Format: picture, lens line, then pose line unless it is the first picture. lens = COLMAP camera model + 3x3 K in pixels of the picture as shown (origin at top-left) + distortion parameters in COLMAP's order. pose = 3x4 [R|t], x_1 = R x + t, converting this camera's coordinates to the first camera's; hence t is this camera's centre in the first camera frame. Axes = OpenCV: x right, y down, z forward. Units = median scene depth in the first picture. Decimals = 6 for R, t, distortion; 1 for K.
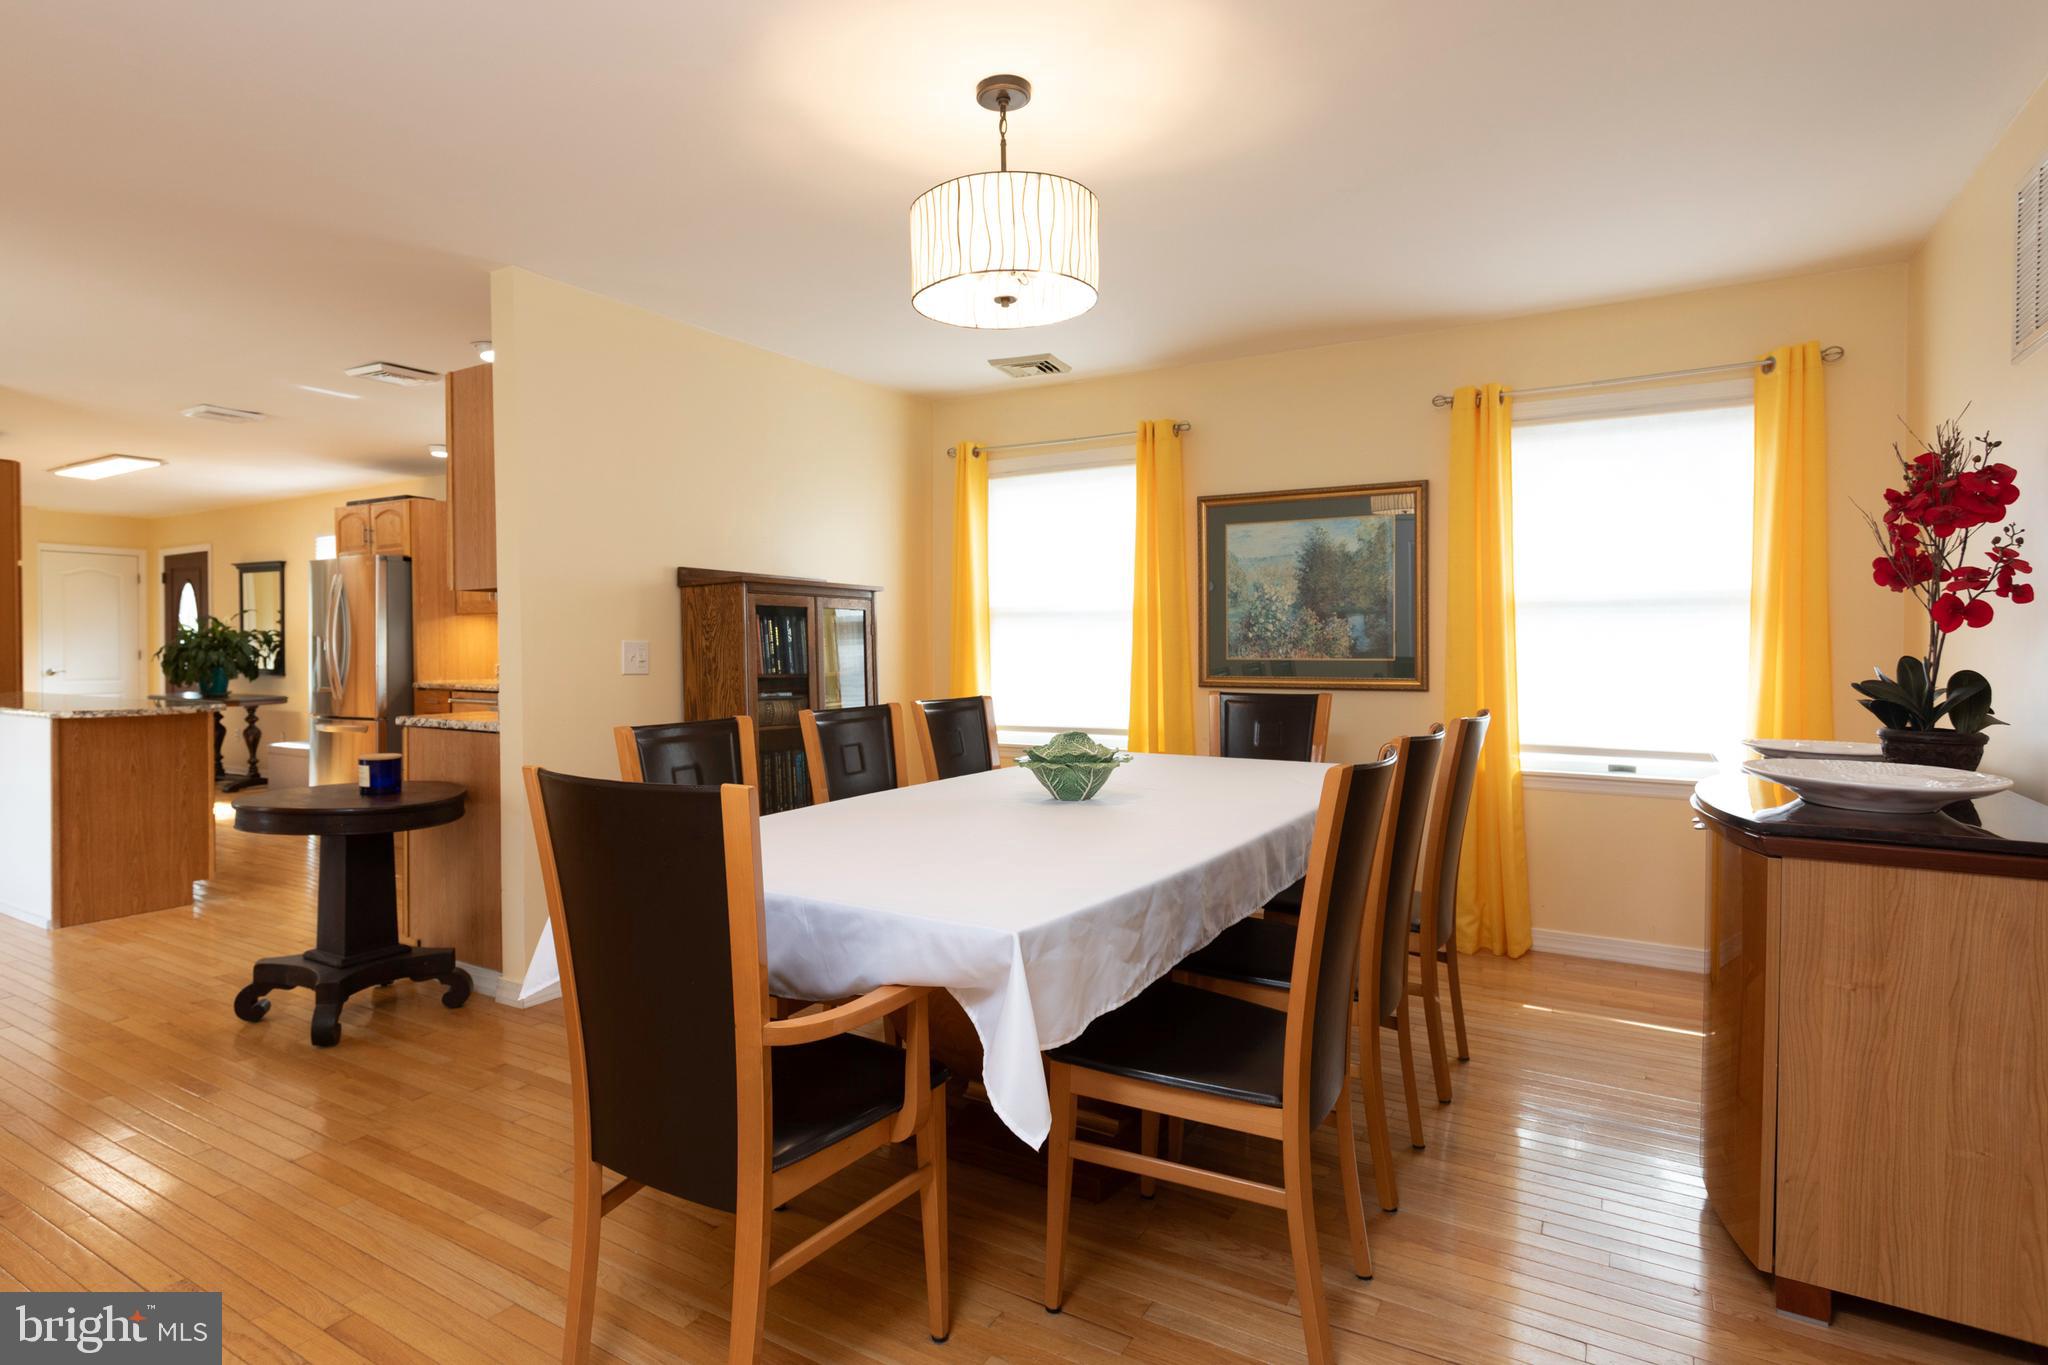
lens RADIAL K [[993.2, 0, 964.1], [0, 993.2, 674.7], [0, 0, 1]] dist [-0.038311, 0.000507]
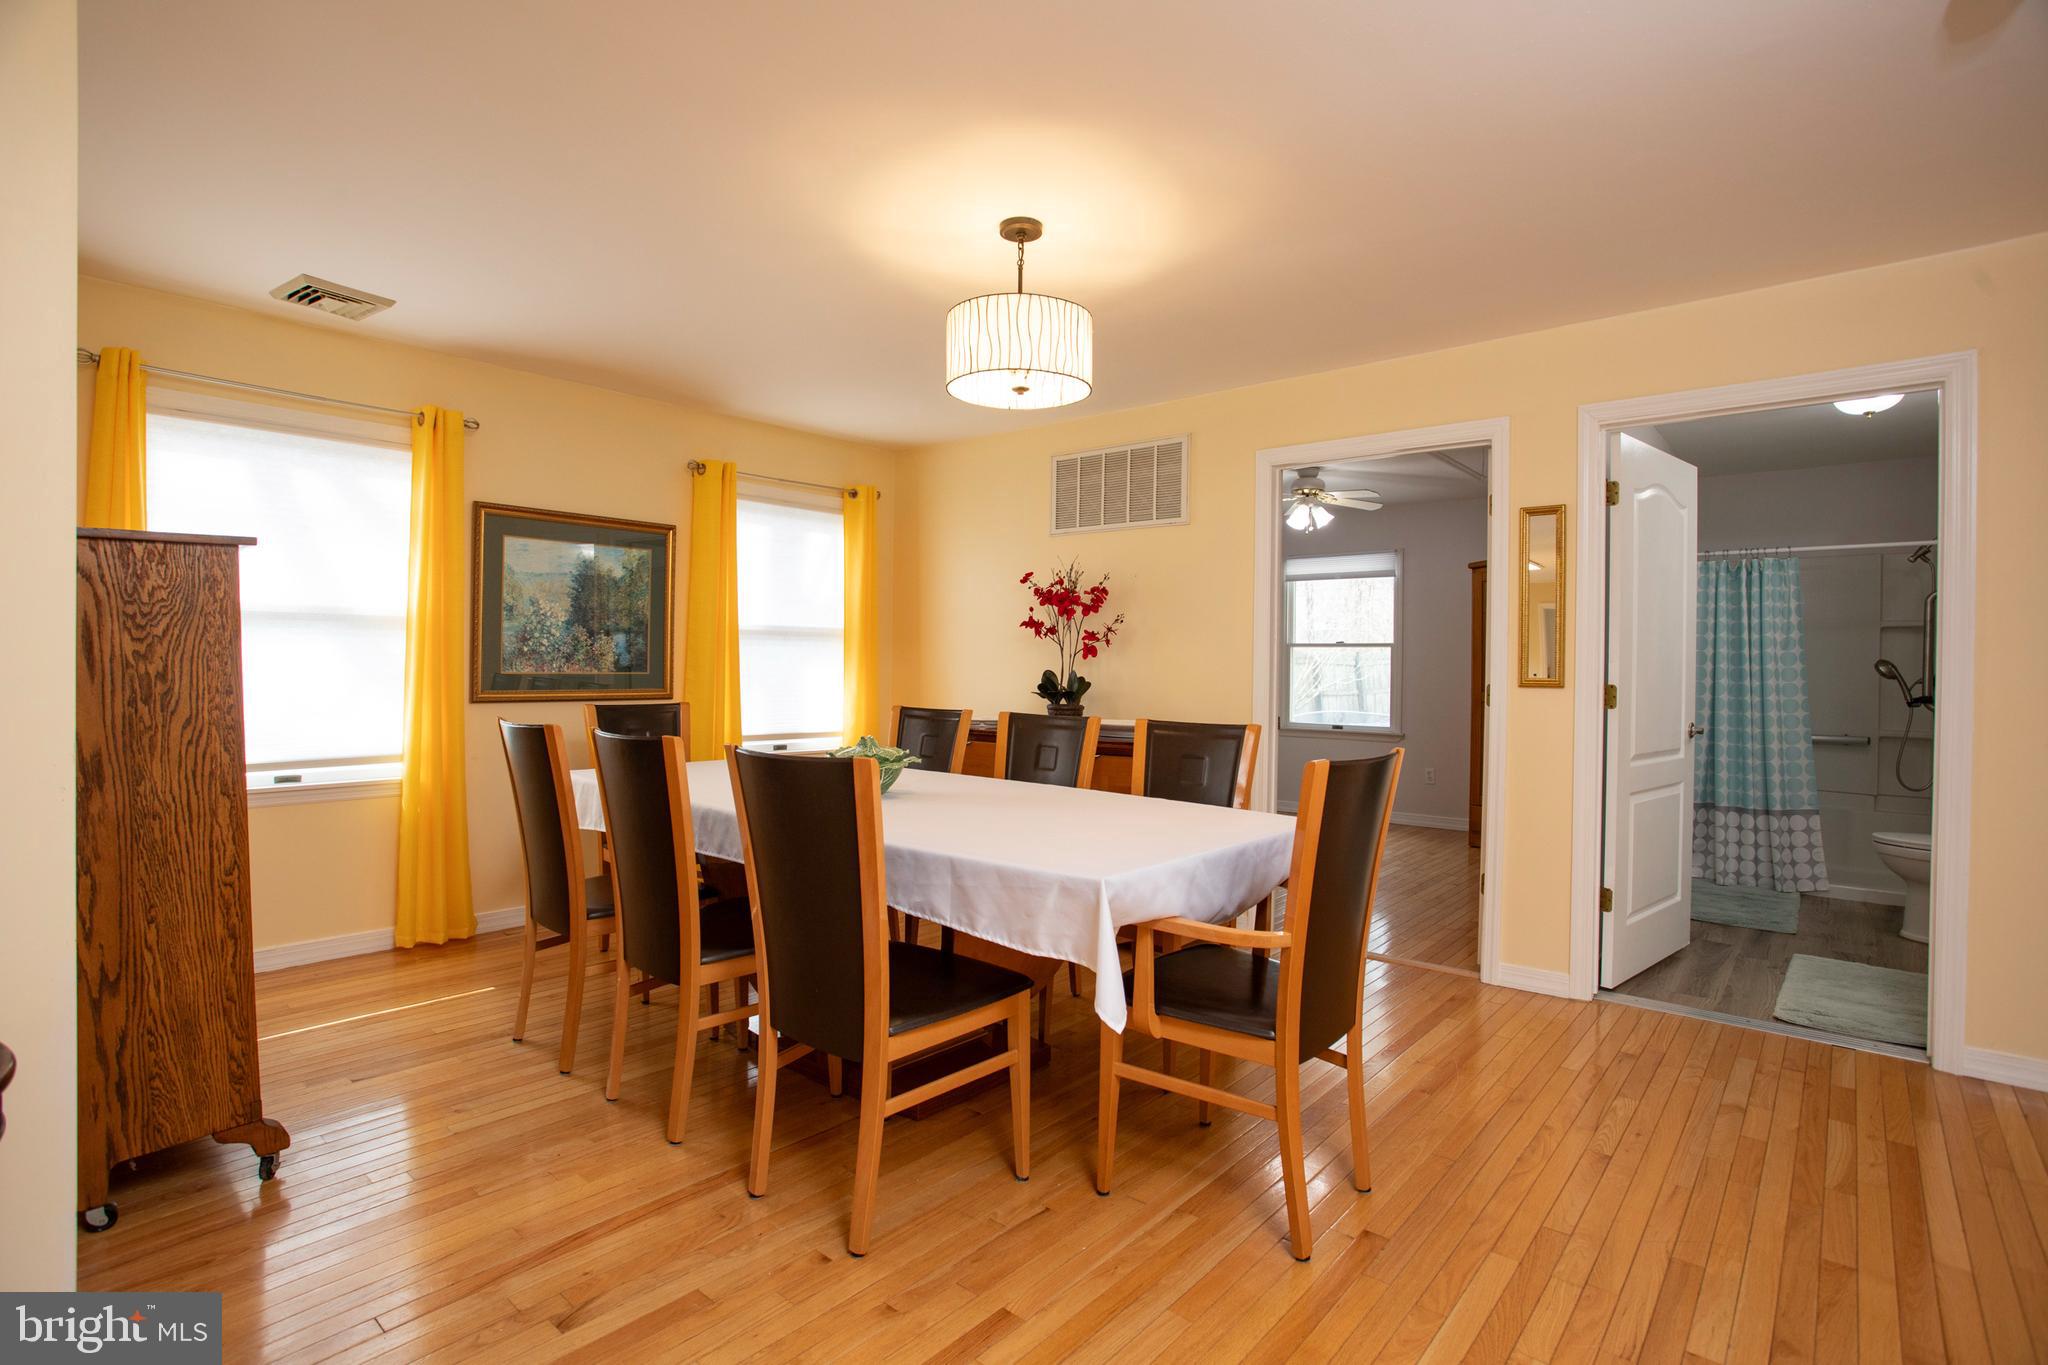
lens RADIAL K [[993.2, 0, 964.1], [0, 993.2, 674.7], [0, 0, 1]] dist [-0.038311, 0.000507]
pose [[0.191594, -0.006568, 0.981452, -0.618661], [0.018247, 0.999829, 0.003129, -0.009320], [-0.981305, 0.017309, 0.191681, 0.381409]]
